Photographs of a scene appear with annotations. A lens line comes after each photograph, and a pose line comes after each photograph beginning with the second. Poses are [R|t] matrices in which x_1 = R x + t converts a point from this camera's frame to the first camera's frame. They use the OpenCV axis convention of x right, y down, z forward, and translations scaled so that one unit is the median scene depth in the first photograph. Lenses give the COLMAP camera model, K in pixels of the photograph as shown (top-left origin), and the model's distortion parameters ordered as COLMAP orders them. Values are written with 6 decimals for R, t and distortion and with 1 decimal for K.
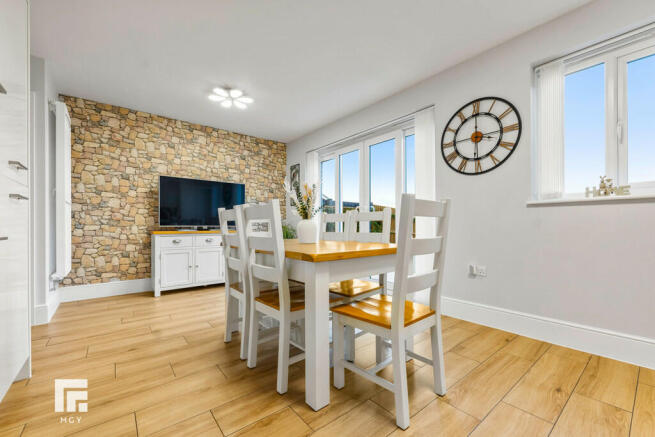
lens RADIAL K [[271.3, 0, 326.6], [0, 271.3, 223.5], [0, 0, 1]] dist [0.005310, -0.000544]
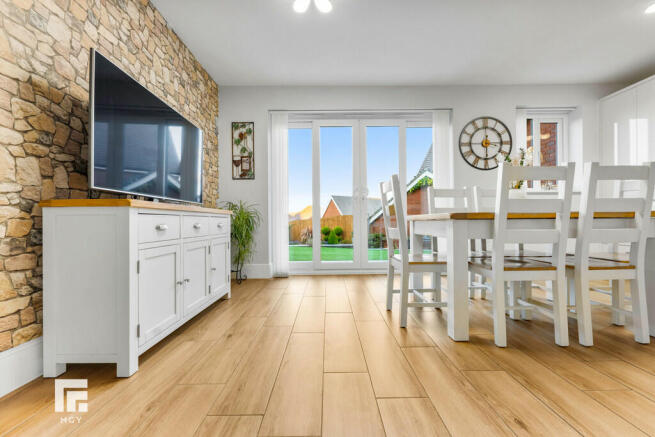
lens RADIAL K [[271.3, 0, 332.6], [0, 271.3, 221.3], [0, 0, 1]] dist [0.005310, -0.000544]
pose [[0.610927, -0.002140, 0.791684, -1.007241], [0.003967, 0.999992, -0.000358, 0.080126], [-0.791677, 0.003359, 0.610931, 0.736153]]
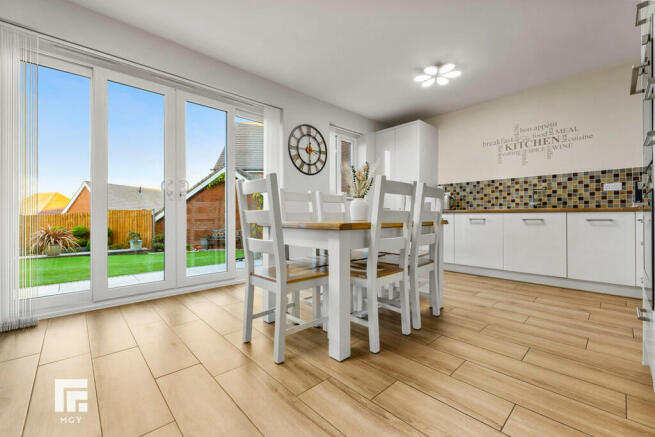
lens RADIAL K [[271.3, 0, 325.9], [0, 271.3, 212.8], [0, 0, 1]] dist [0.005310, -0.000544]
pose [[-0.086968, 0.010900, 0.996151, -0.911796], [-0.005457, 0.999920, -0.011418, 0.045436], [-0.996196, -0.006429, -0.086902, 0.992063]]
